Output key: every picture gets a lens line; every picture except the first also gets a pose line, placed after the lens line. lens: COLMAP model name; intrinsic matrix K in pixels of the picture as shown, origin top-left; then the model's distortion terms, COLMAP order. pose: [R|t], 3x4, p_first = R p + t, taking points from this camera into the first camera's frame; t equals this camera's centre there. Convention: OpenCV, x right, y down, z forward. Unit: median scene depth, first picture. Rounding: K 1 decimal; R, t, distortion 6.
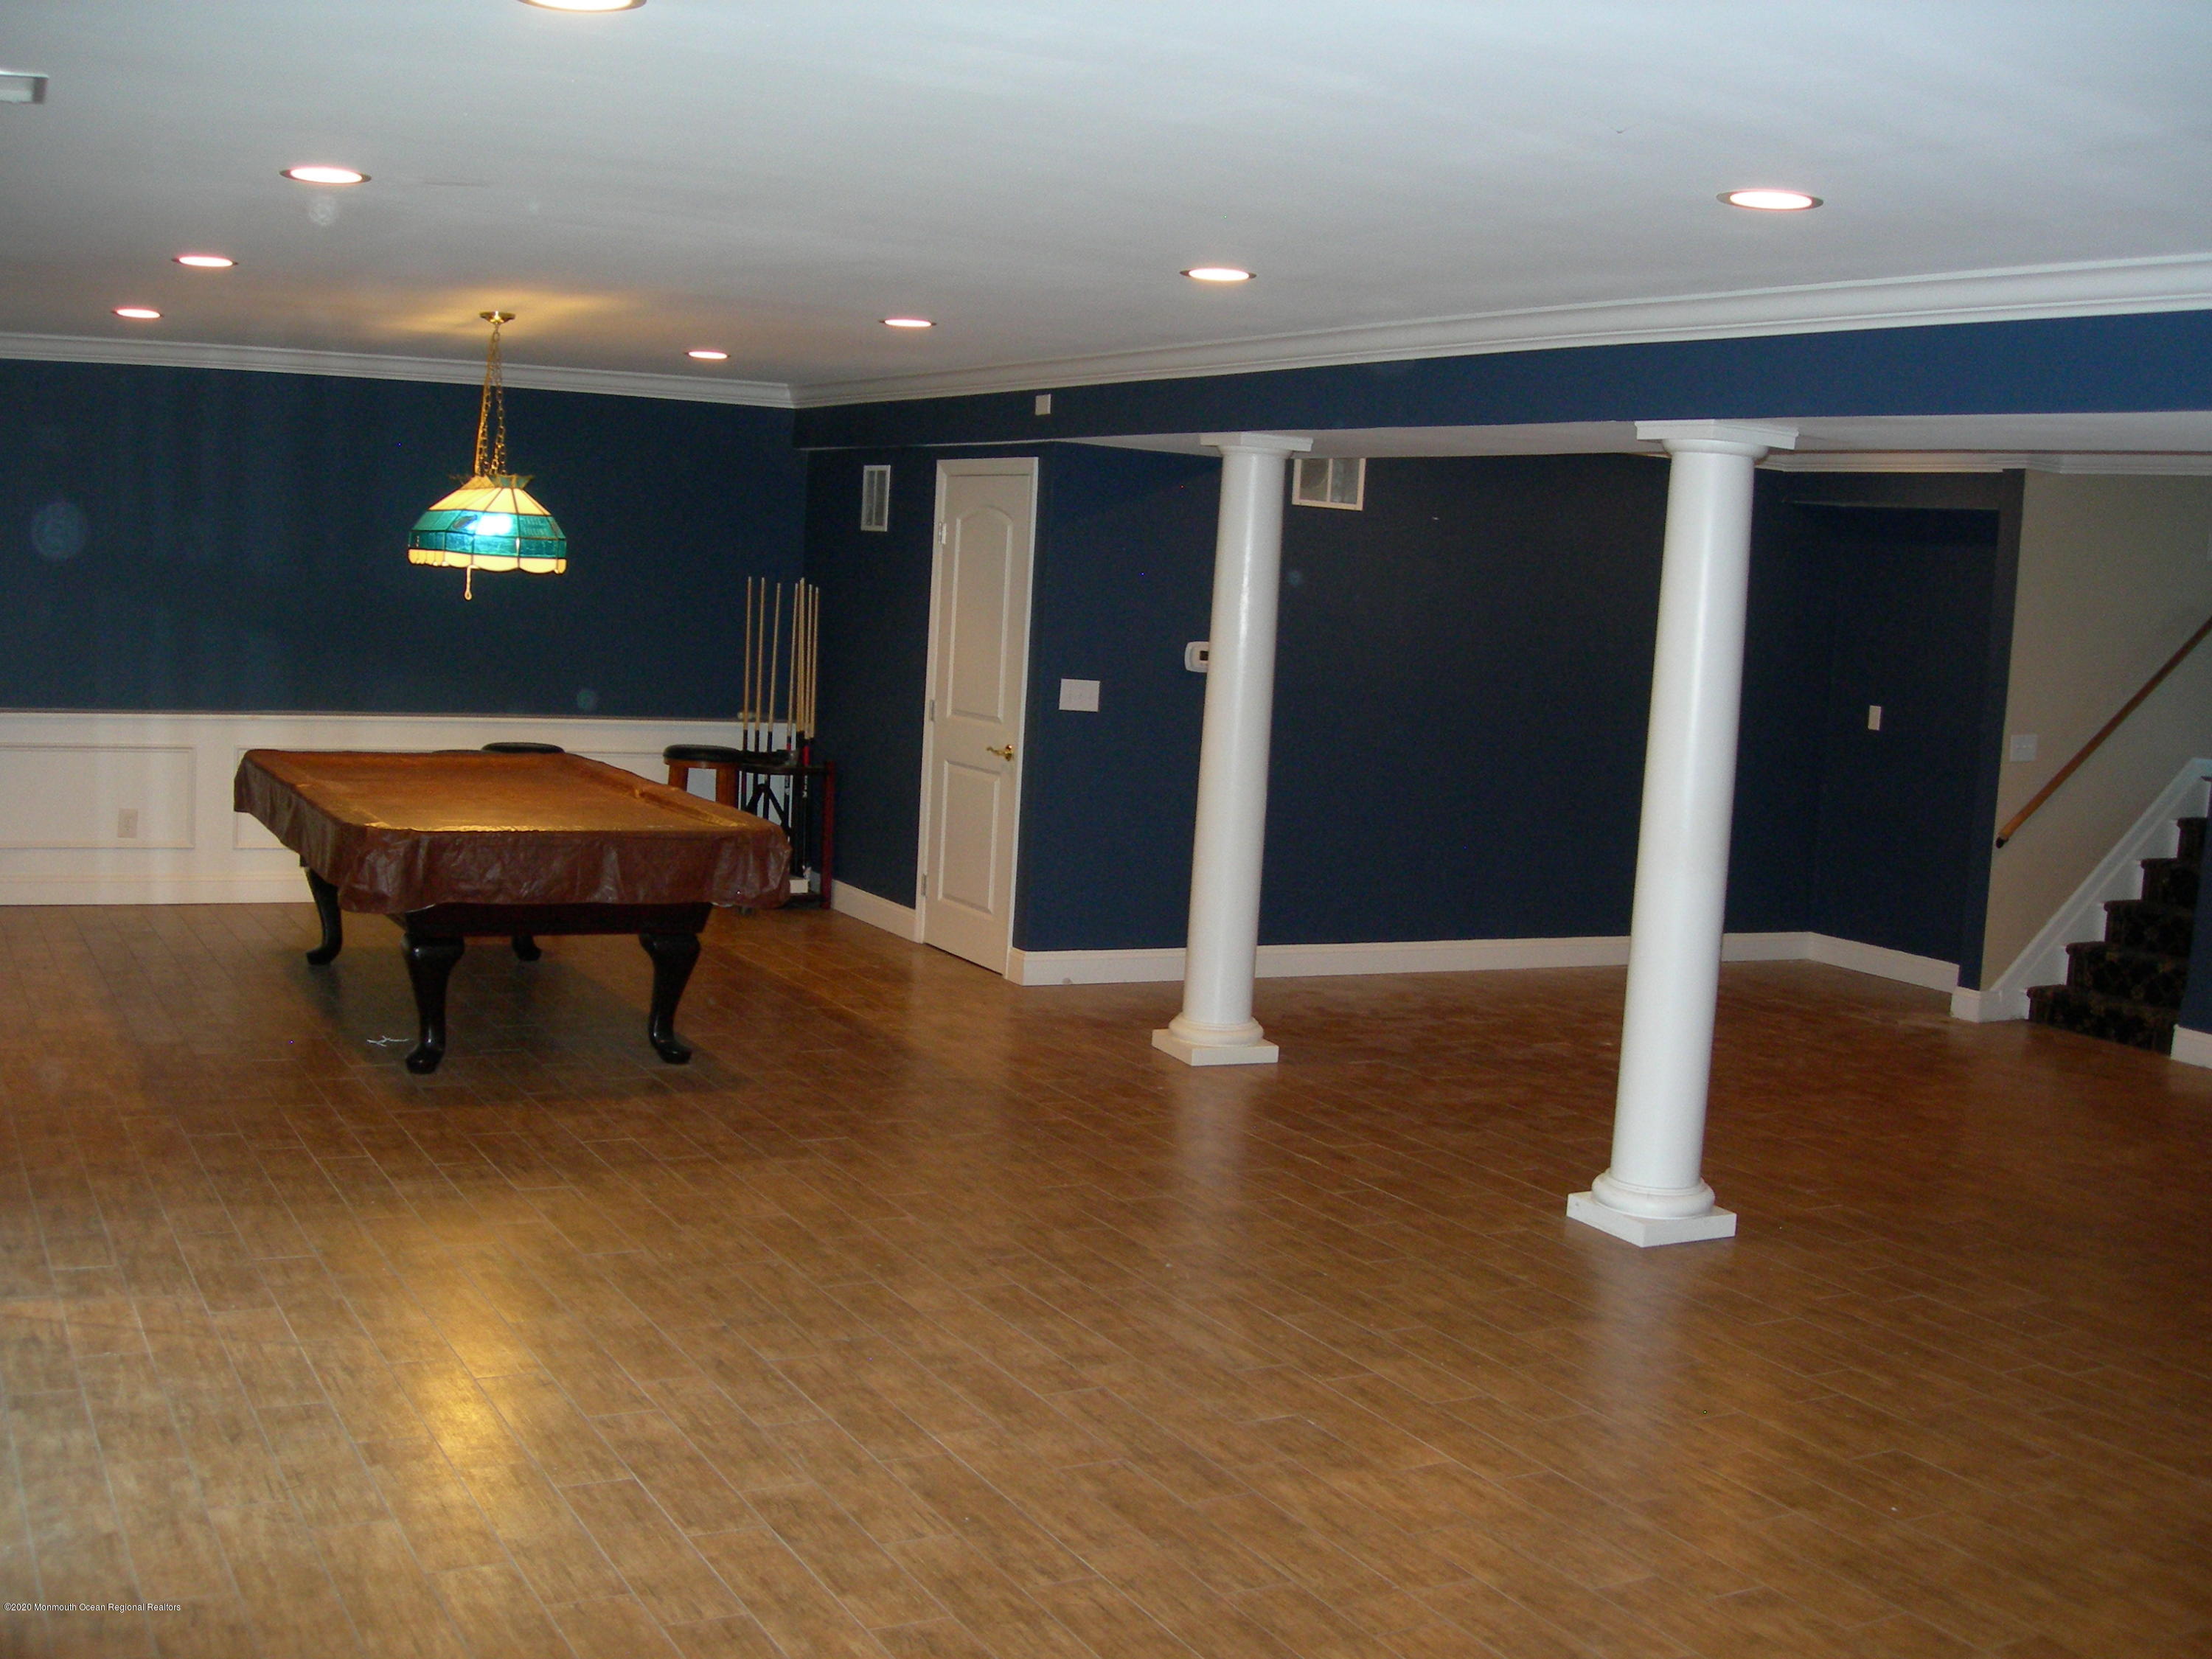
lens RADIAL K [[2439.2, 0, 1103.3], [0, 2439.2, 825.4], [0, 0, 1]] dist [-0.186112, 0.000000]
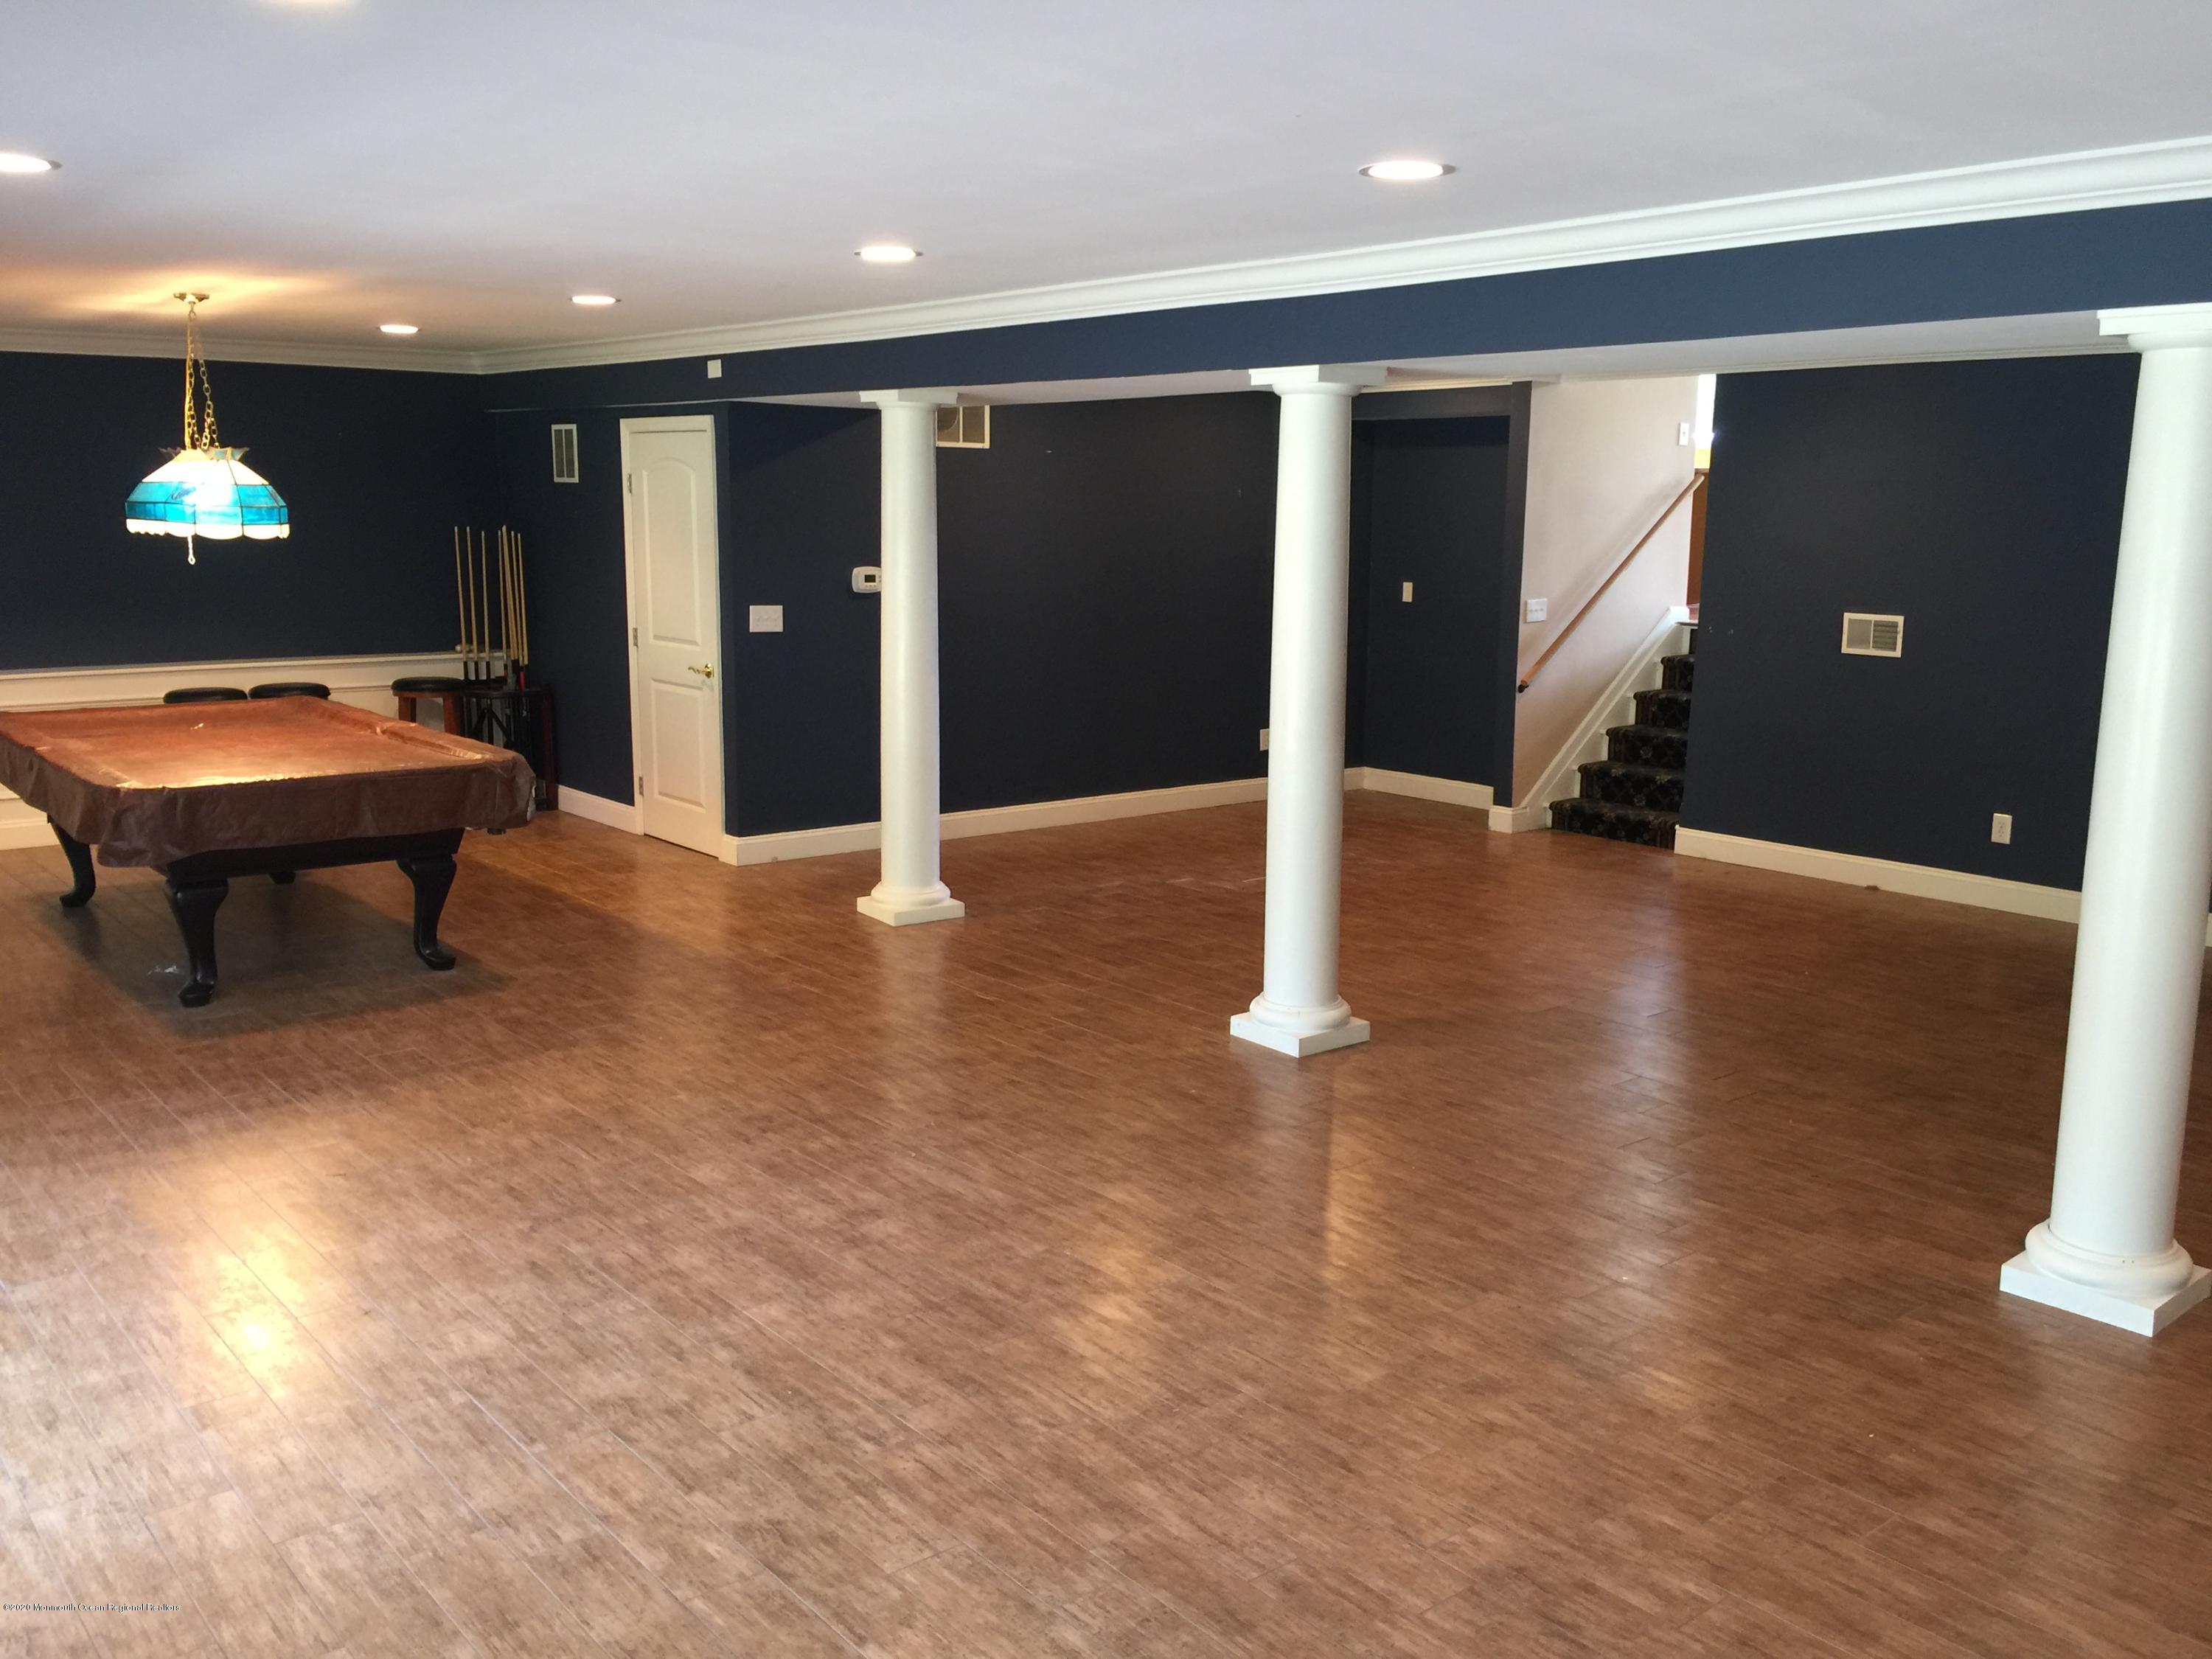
lens RADIAL K [[1920.2, 0, 1108.9], [0, 1920.2, 814.2], [0, 0, 1]] dist [0.081973, -0.119965]
pose [[0.980129, -0.079796, 0.181603, -0.034976], [0.067421, 0.995026, 0.073336, -0.023641], [-0.186551, -0.059634, 0.980634, 0.067411]]
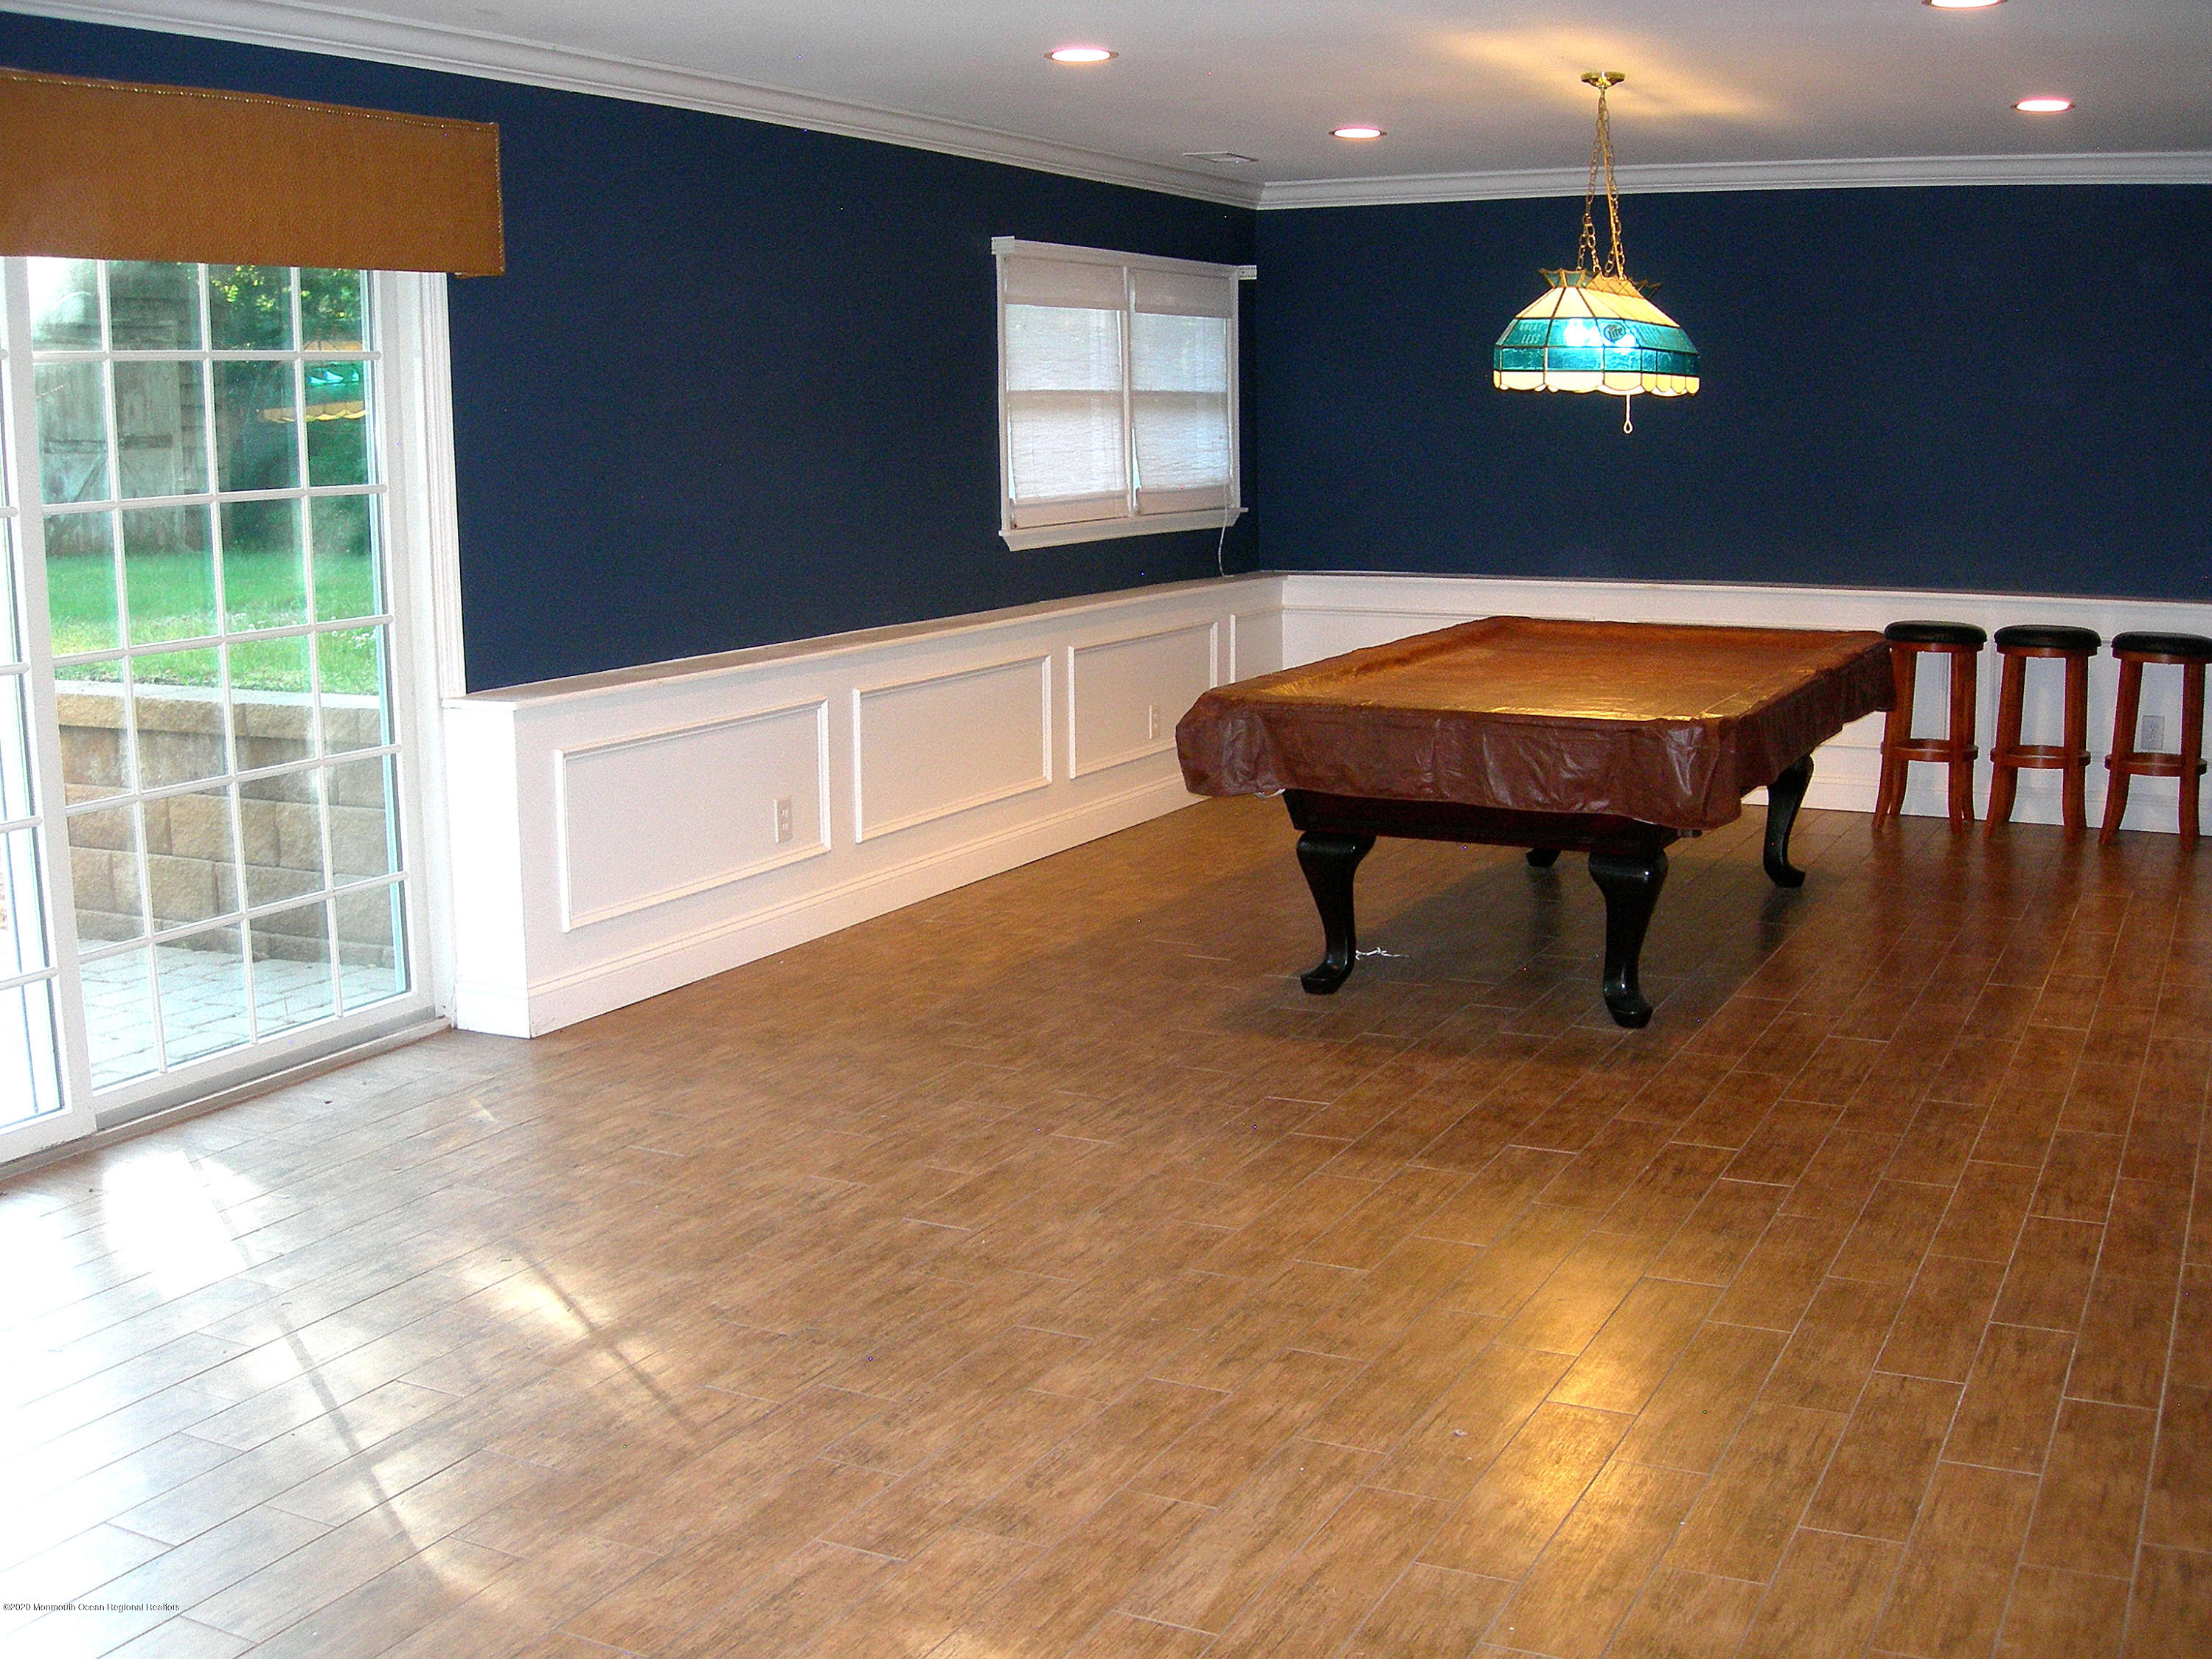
lens RADIAL K [[2427.7, 0, 1102.6], [0, 2427.7, 845.7], [0, 0, 1]] dist [-0.195875, 0.000000]
pose [[0.574686, 0.085398, -0.813906, 0.410327], [-0.047351, 0.996344, 0.071106, -0.004909], [0.817003, -0.002325, 0.576629, 0.519654]]
